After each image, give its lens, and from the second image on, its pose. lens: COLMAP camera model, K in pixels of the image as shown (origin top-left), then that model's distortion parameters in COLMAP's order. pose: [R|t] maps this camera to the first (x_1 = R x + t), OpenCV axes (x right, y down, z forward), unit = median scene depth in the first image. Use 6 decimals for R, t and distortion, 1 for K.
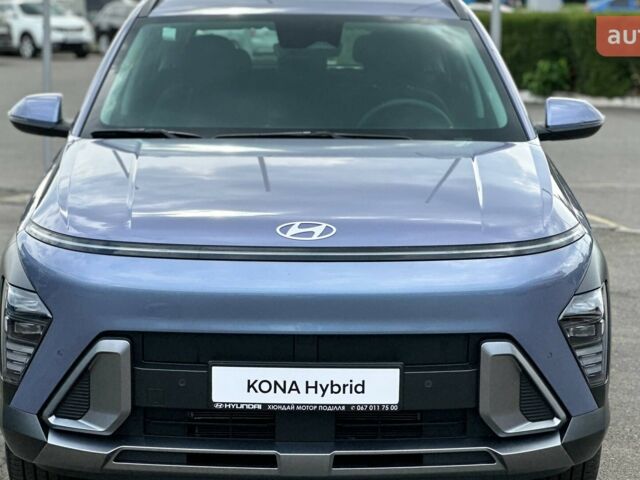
lens RADIAL K [[1899.5, 0, 319.3], [0, 1899.5, 246.9], [0, 0, 1]] dist [0.079329, 0.000000]
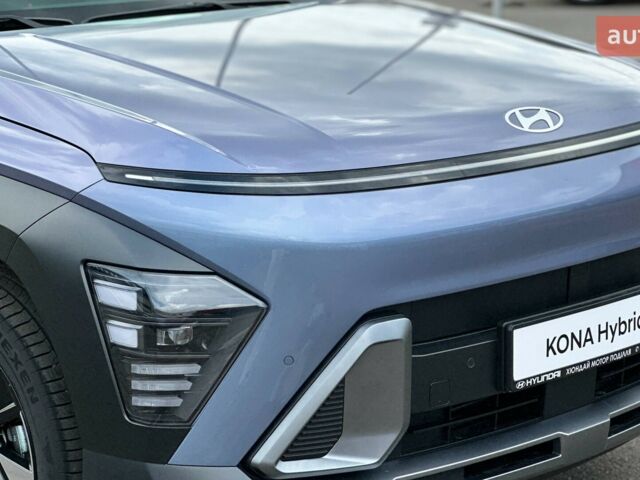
lens RADIAL K [[1899.5, 0, 320.8], [0, 1899.5, 234.8], [0, 0, 1]] dist [0.079329, 0.000000]
pose [[0.711320, -0.158306, 0.684809, -0.562246], [0.123440, 0.987299, 0.100013, -0.047238], [-0.691944, 0.013391, 0.721827, 0.548930]]
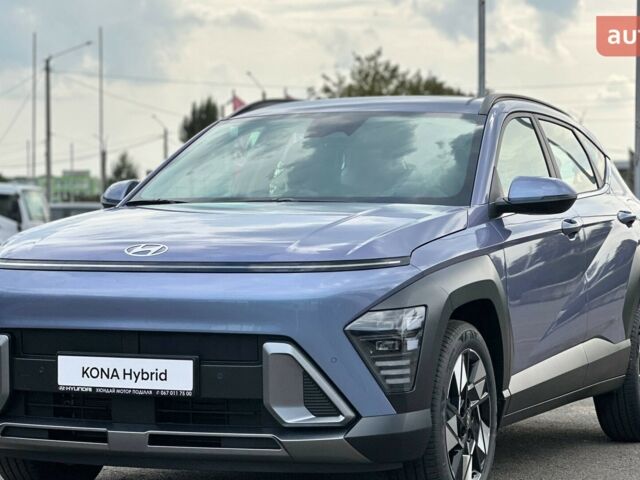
lens RADIAL K [[1899.5, 0, 322.0], [0, 1899.5, 240.1], [0, 0, 1]] dist [0.079329, 0.000000]
pose [[0.908236, -0.007468, -0.418392, 0.611098], [-0.055529, 0.988848, -0.138192, 0.148647], [0.414758, 0.148744, 0.897692, -0.049482]]
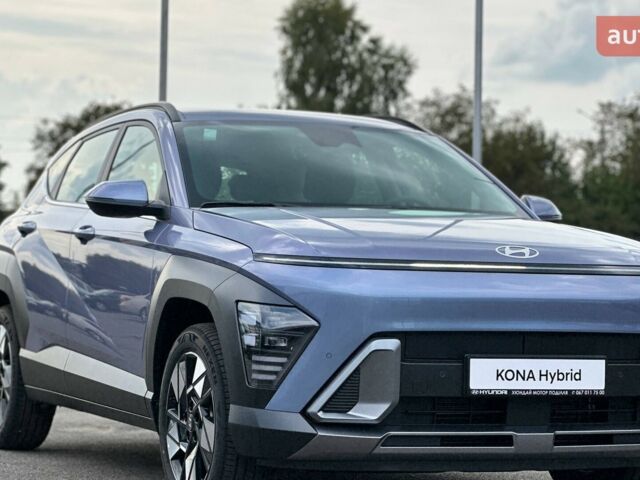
lens RADIAL K [[1899.5, 0, 314.4], [0, 1899.5, 240.6], [0, 0, 1]] dist [0.079329, 0.000000]
pose [[0.922419, 0.016686, 0.385831, -0.601506], [0.045255, 0.987513, -0.150900, 0.163686], [-0.383530, 0.156653, 0.910145, -0.058223]]
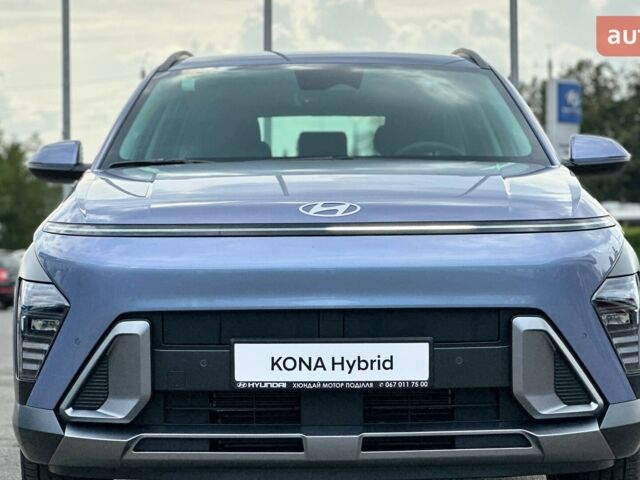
lens RADIAL K [[1899.5, 0, 322.9], [0, 1899.5, 236.9], [0, 0, 1]] dist [0.079329, 0.000000]
pose [[0.999794, -0.018458, -0.008483, -0.002302], [0.016993, 0.988751, -0.148604, 0.152044], [0.011130, 0.148429, 0.988860, 0.036780]]
